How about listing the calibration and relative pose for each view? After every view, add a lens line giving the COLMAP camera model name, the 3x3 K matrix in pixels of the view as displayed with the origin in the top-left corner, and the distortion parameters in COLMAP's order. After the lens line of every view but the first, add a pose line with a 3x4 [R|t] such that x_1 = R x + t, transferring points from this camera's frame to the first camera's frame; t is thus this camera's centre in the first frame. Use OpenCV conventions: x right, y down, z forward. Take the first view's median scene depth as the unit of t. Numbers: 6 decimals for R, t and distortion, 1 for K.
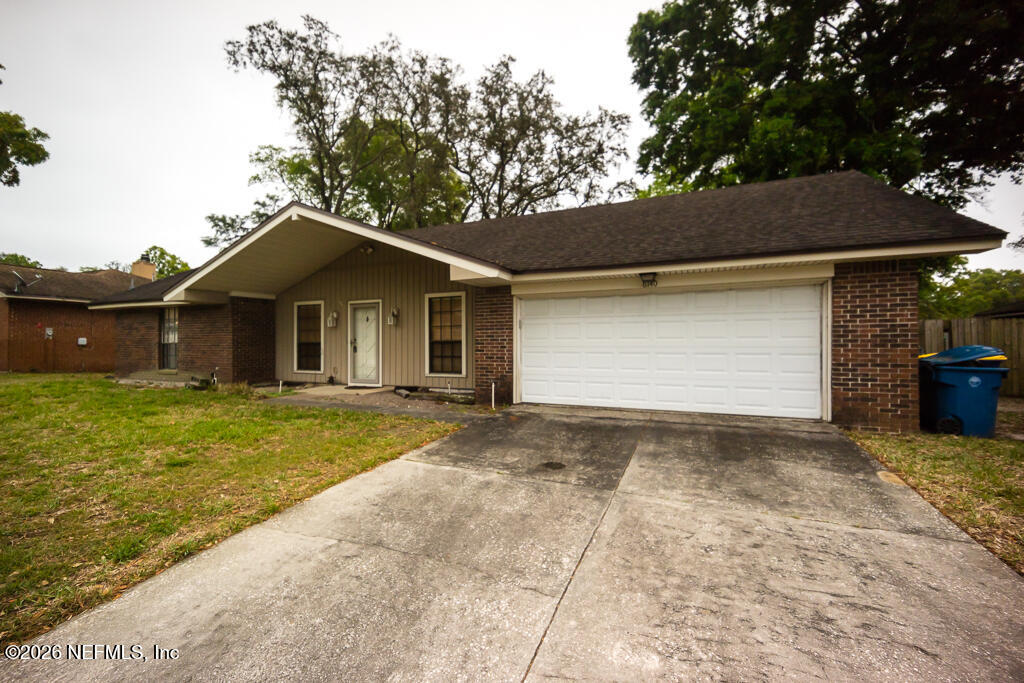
lens RADIAL K [[429.9, 0, 493.7], [0, 429.9, 337.8], [0, 0, 1]] dist [0.004531, -0.001557]
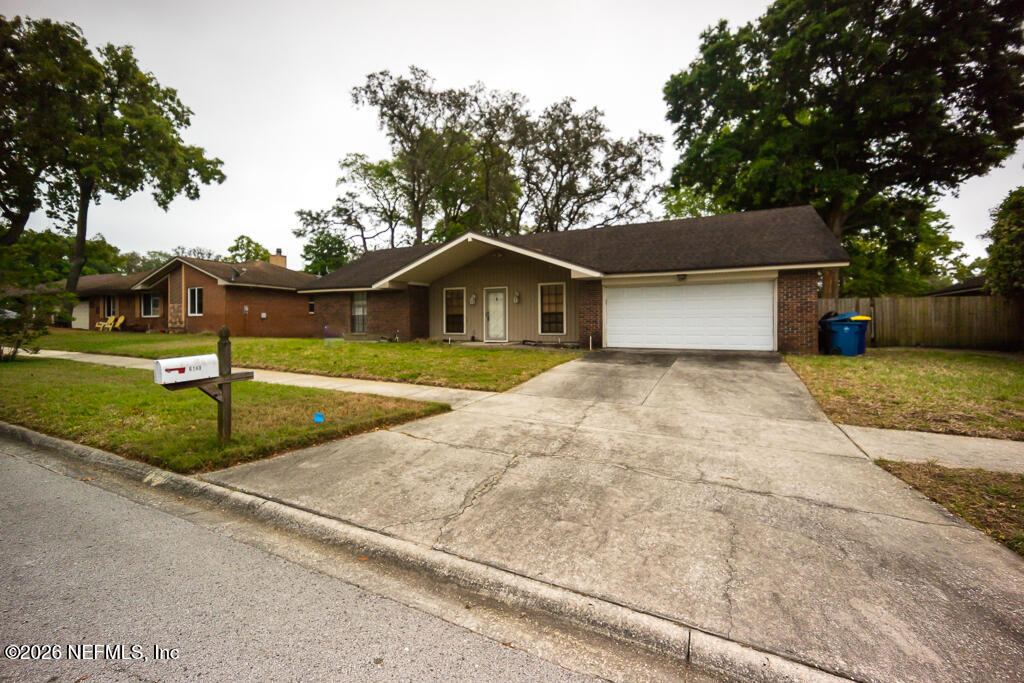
lens RADIAL K [[429.9, 0, 504.1], [0, 429.9, 314.3], [0, 0, 1]] dist [0.004531, -0.001557]
pose [[0.999322, -0.002159, -0.036765, -0.190571], [0.002000, 0.999988, -0.004359, 0.016653], [0.036774, 0.004283, 0.999314, -0.497331]]
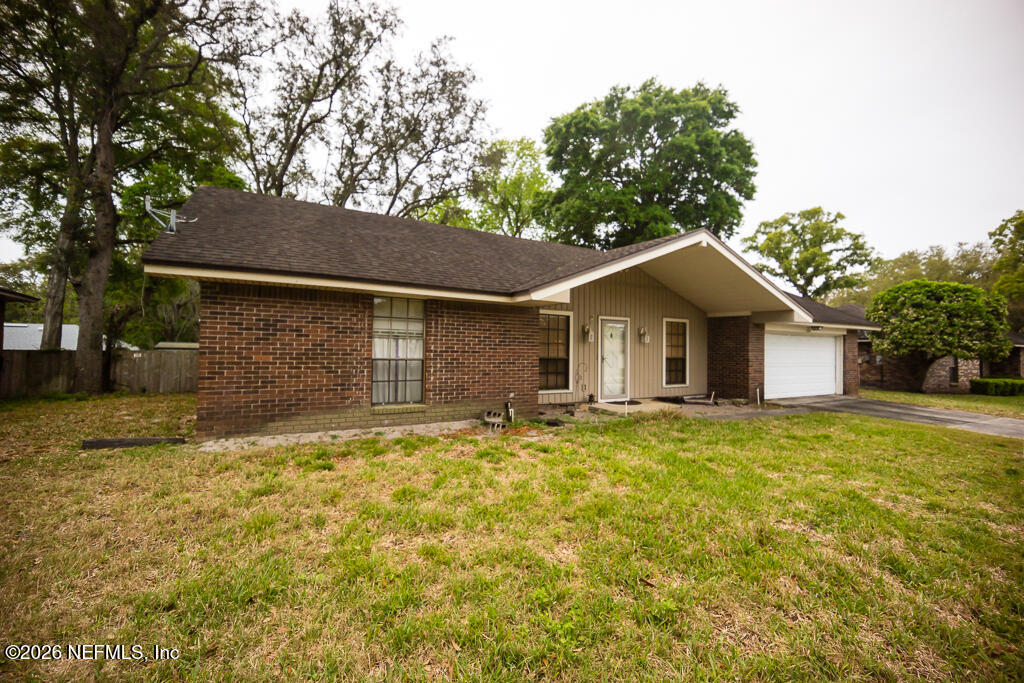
lens RADIAL K [[429.9, 0, 494.8], [0, 429.9, 326.8], [0, 0, 1]] dist [0.004531, -0.001557]
pose [[0.596696, 0.051373, 0.800821, -1.156777], [-0.032075, 0.998678, -0.040167, -0.012362], [-0.801826, -0.001719, 0.597555, 0.557242]]
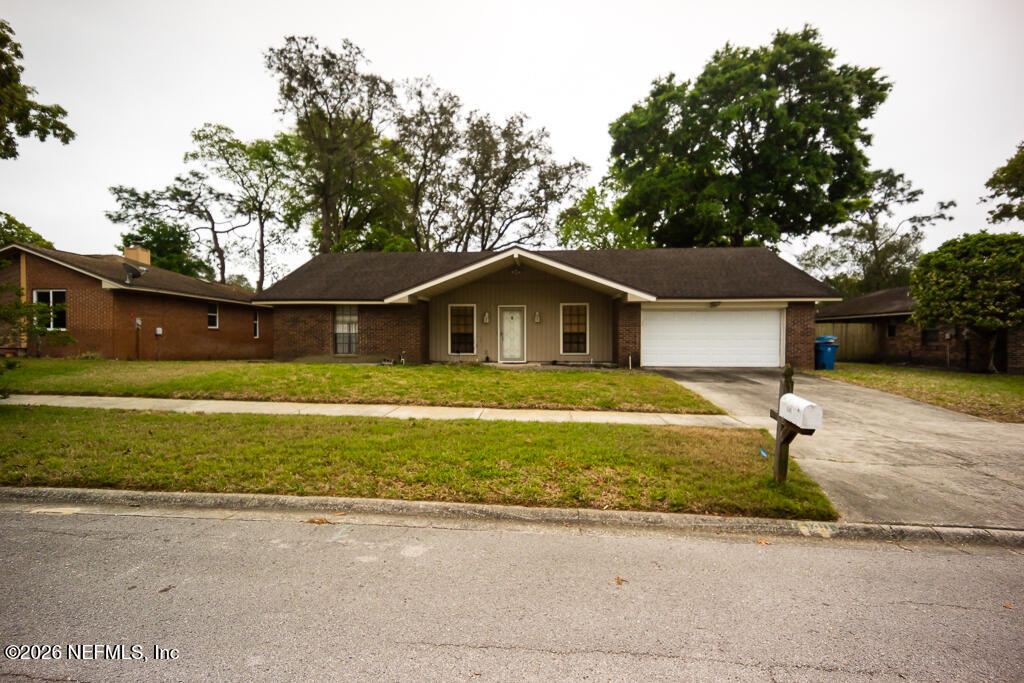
lens RADIAL K [[446.5, 0, 494.8], [0, 446.5, 337.5], [0, 0, 1]] dist [0.001850, -0.000292]
pose [[0.941417, 0.000821, 0.337245, -0.793371], [-0.007593, 0.999795, 0.018761, -0.003198], [-0.337160, -0.020223, 0.941230, -0.401414]]
